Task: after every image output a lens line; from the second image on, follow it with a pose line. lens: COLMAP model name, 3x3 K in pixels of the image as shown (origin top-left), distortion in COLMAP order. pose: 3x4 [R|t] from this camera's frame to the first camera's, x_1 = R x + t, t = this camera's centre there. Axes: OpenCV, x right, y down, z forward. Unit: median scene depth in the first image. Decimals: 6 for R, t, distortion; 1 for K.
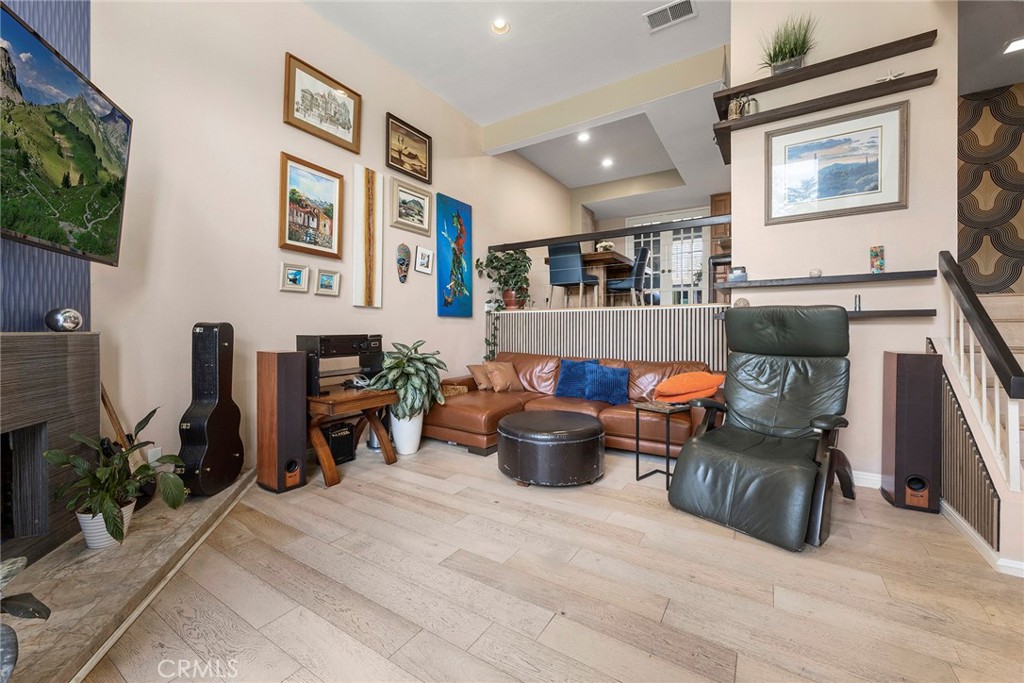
lens RADIAL K [[418.0, 0, 508.1], [0, 418.0, 333.3], [0, 0, 1]] dist [-0.001768, -0.000125]
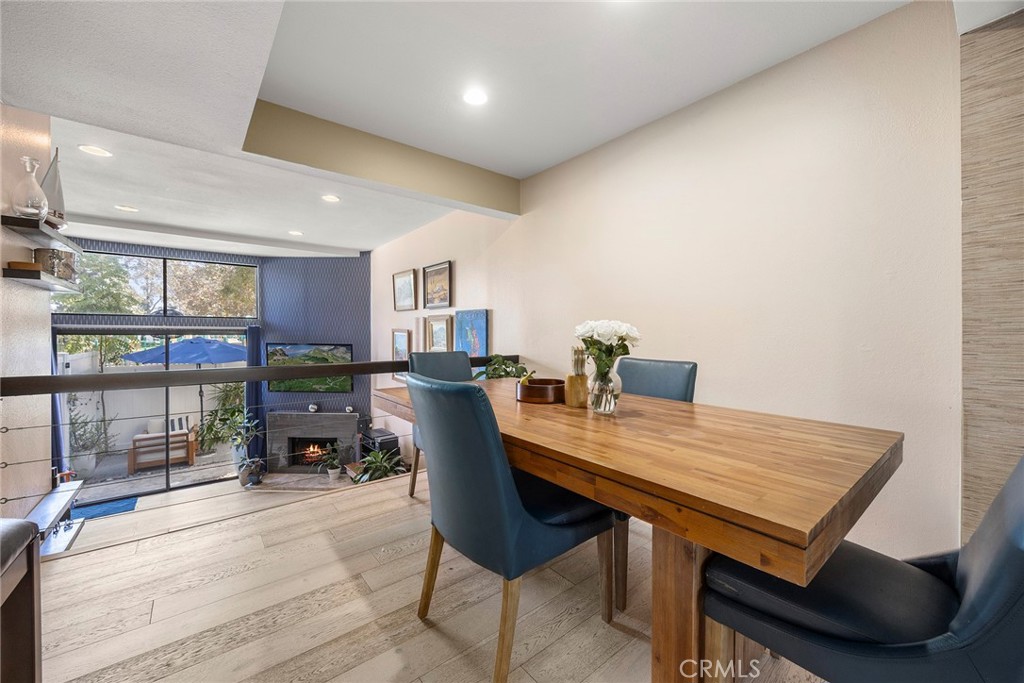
lens RADIAL K [[397.8, 0, 512.9], [0, 397.8, 330.9], [0, 0, 1]] dist [-0.000147, -0.000022]
pose [[-0.324489, 0.003119, -0.945884, 0.766881], [-0.004776, 0.999976, 0.004936, -0.341681], [0.945878, 0.006119, -0.324466, 1.642812]]
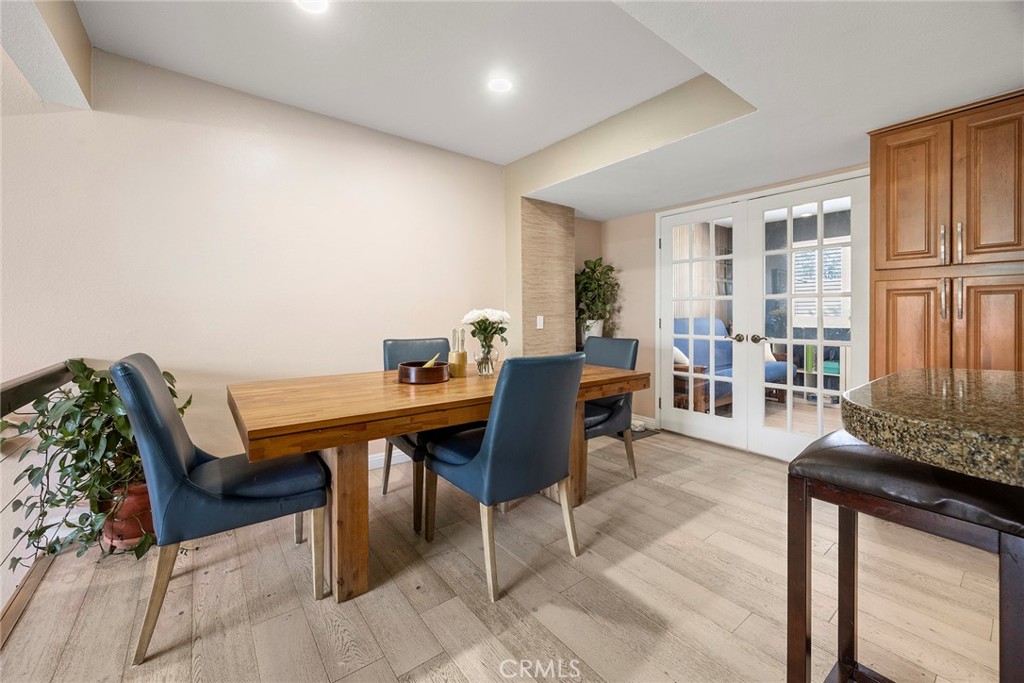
lens RADIAL K [[423.9, 0, 488.6], [0, 423.9, 320.7], [0, 0, 1]] dist [-0.000549, -0.000094]
pose [[0.938706, 0.001298, -0.344717, 0.573617], [-0.000783, 0.999998, 0.001631, -0.334403], [0.344718, -0.001261, 0.938705, 1.061713]]
